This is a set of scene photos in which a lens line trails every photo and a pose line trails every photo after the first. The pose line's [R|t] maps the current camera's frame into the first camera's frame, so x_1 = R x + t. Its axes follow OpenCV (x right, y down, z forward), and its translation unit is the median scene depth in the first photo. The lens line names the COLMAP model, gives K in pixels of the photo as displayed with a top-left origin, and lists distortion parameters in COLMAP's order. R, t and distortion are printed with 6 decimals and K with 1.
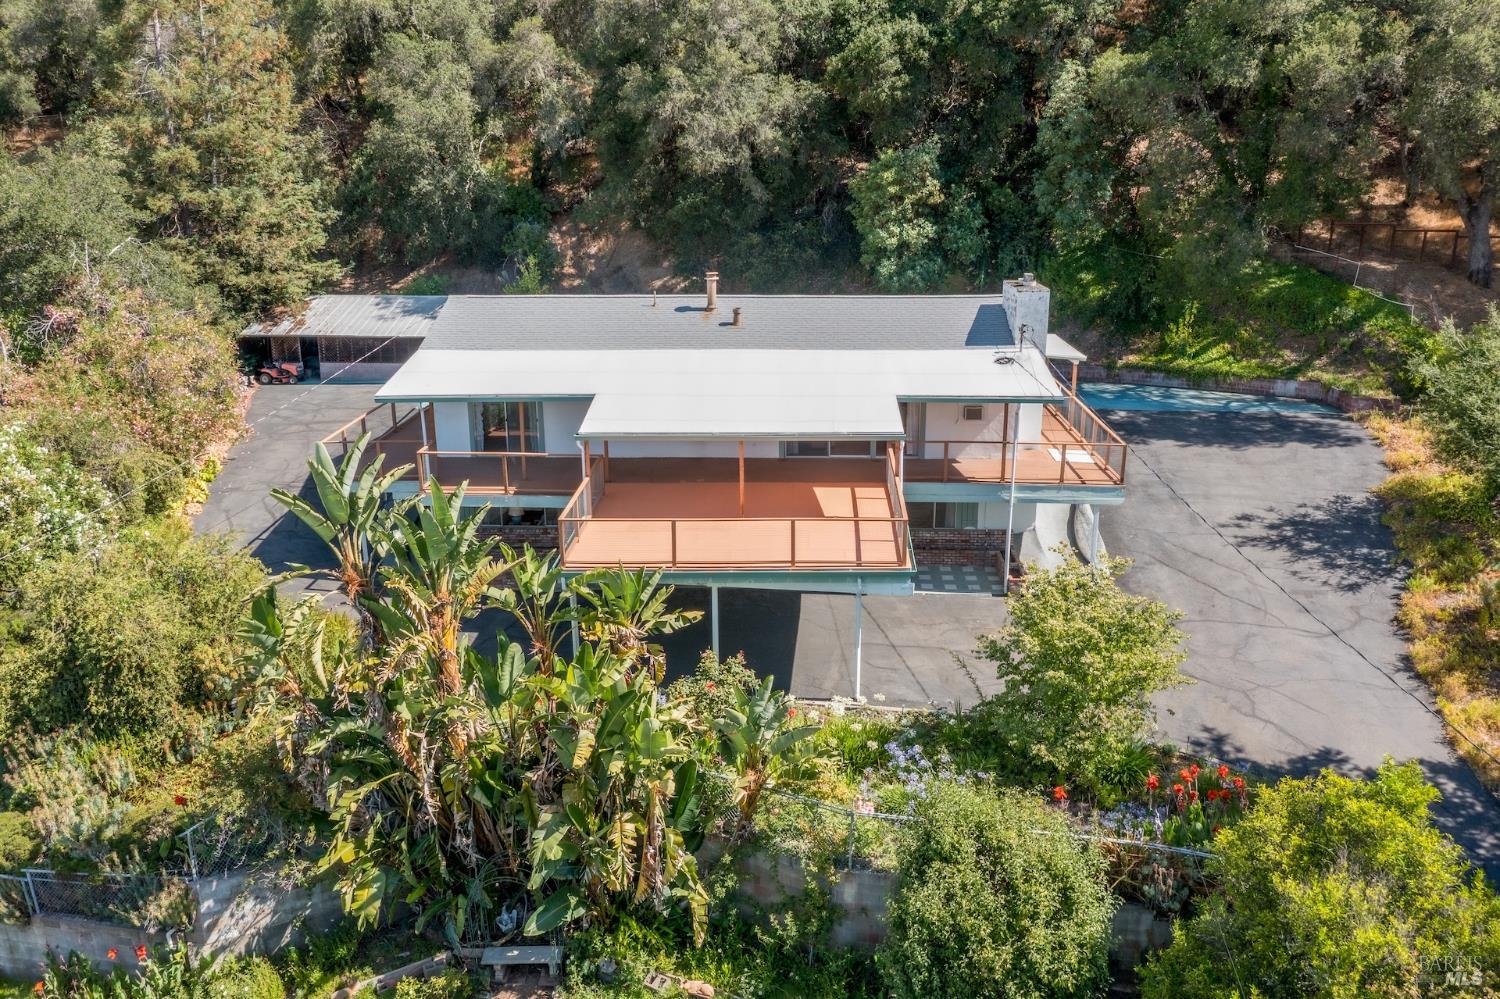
lens RADIAL K [[1158.2, 0, 750.0], [0, 1158.2, 499.5], [0, 0, 1]] dist [-0.072346, 0.002748]
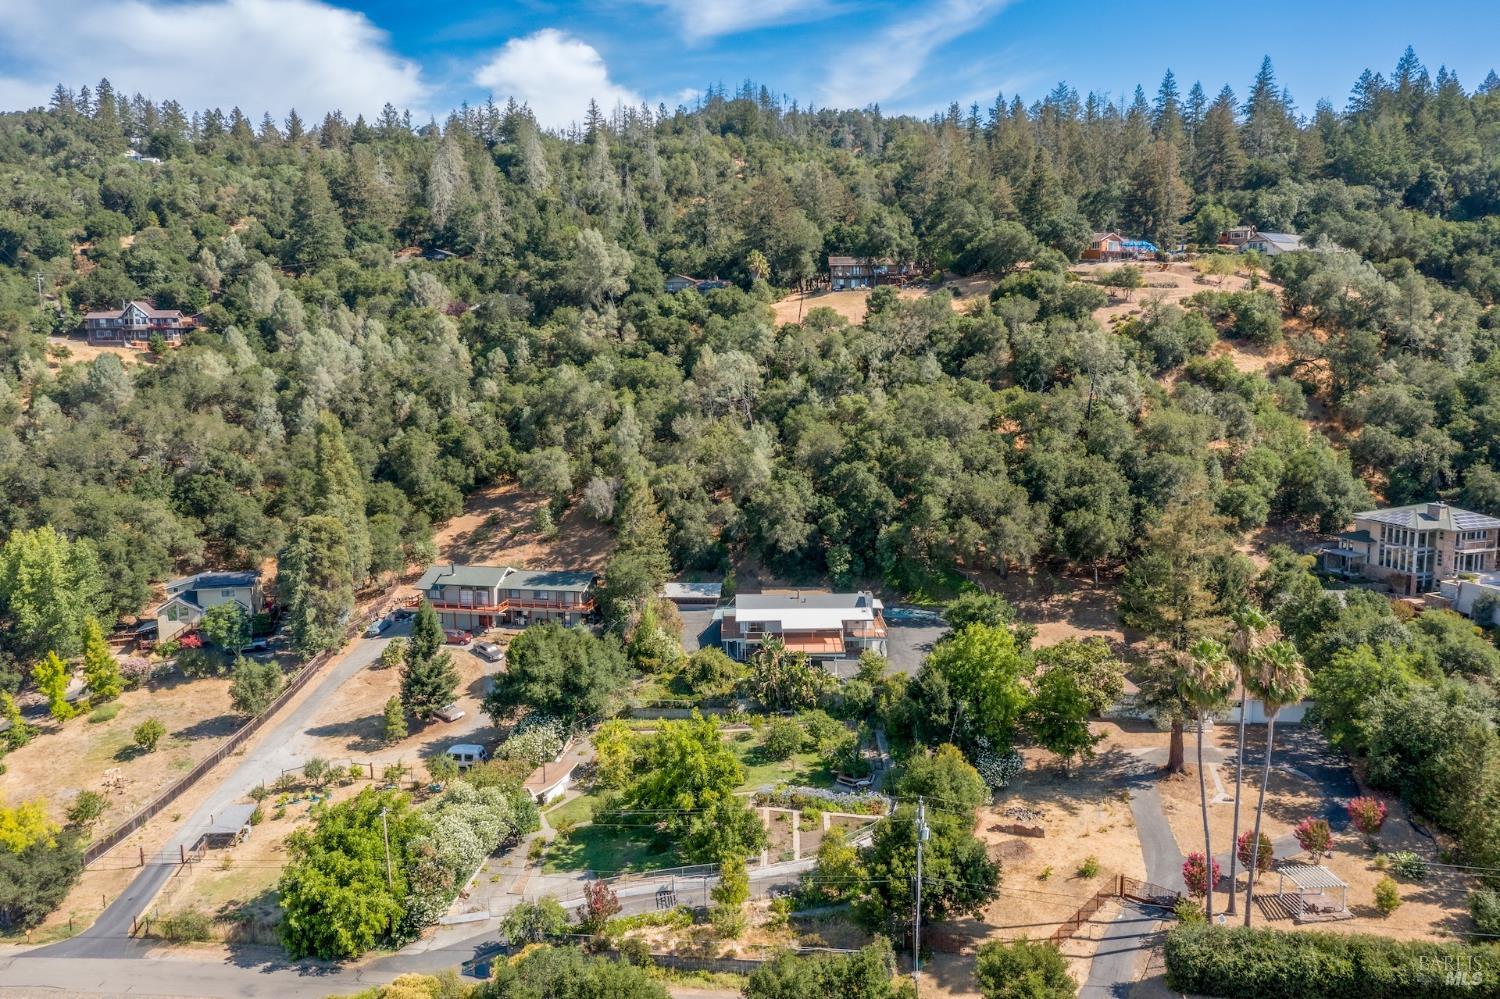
lens RADIAL K [[1158.2, 0, 750.0], [0, 1158.2, 499.5], [0, 0, 1]] dist [-0.072346, 0.002748]
pose [[0.998311, -0.004377, 0.057929, -0.497081], [0.012223, 0.990661, -0.135799, 0.061795], [-0.056794, 0.136278, 0.989041, -3.589720]]
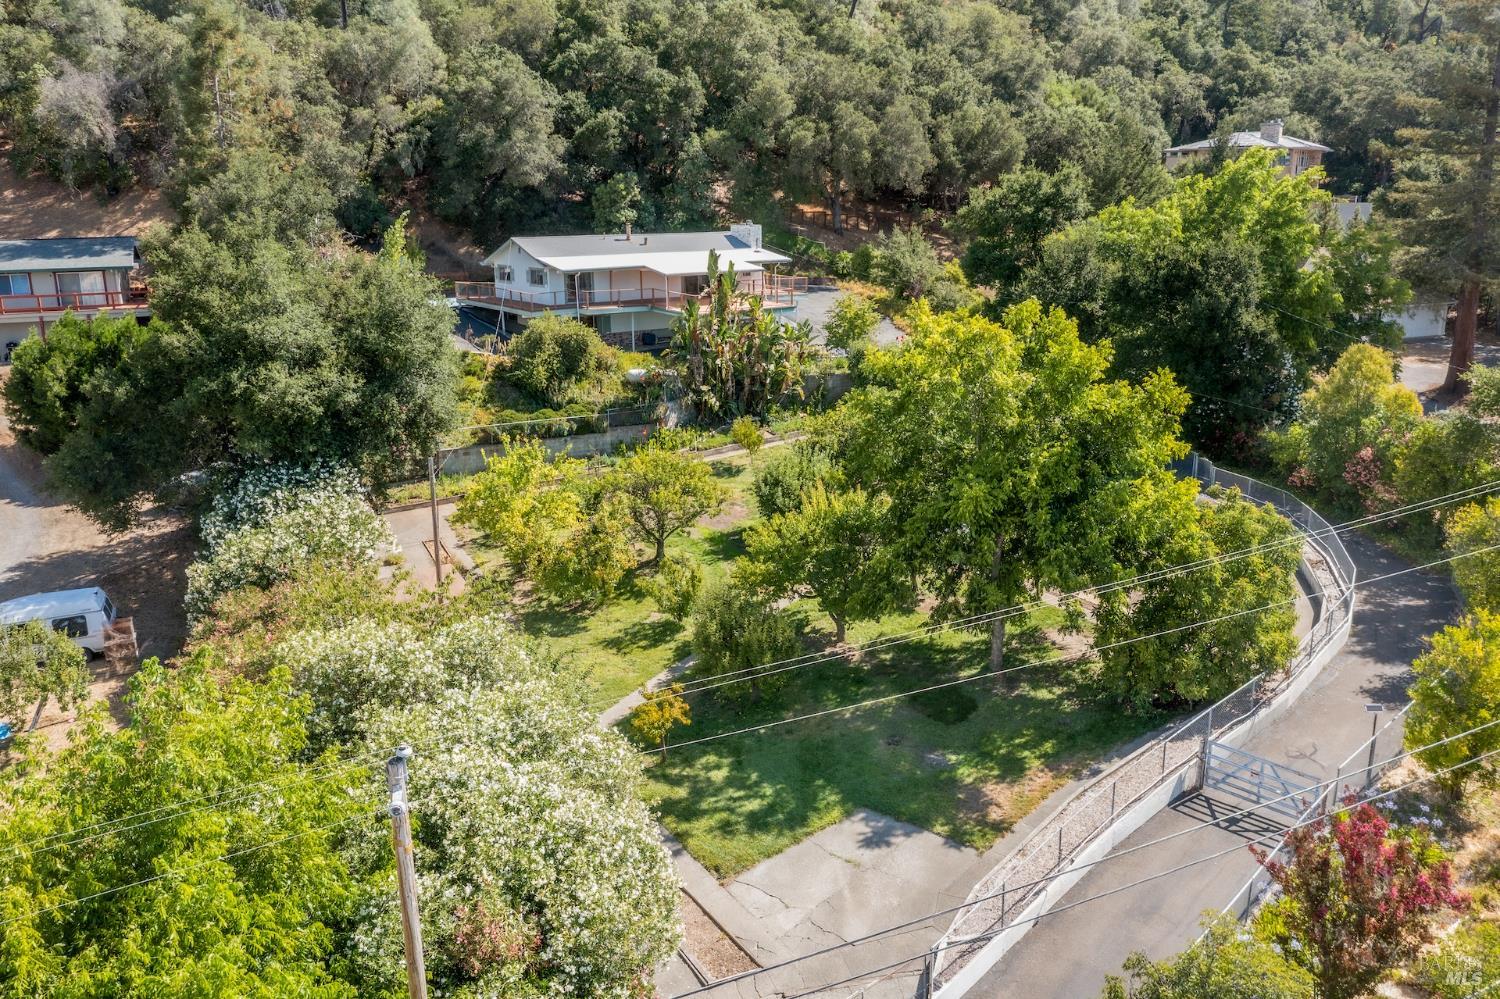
lens RADIAL K [[1158.2, 0, 750.0], [0, 1158.2, 499.5], [0, 0, 1]] dist [-0.072346, 0.002748]
pose [[0.792480, -0.148620, 0.591513, -1.340752], [0.161538, 0.986367, 0.031407, 0.329055], [-0.588116, 0.070663, 0.805683, -1.017568]]
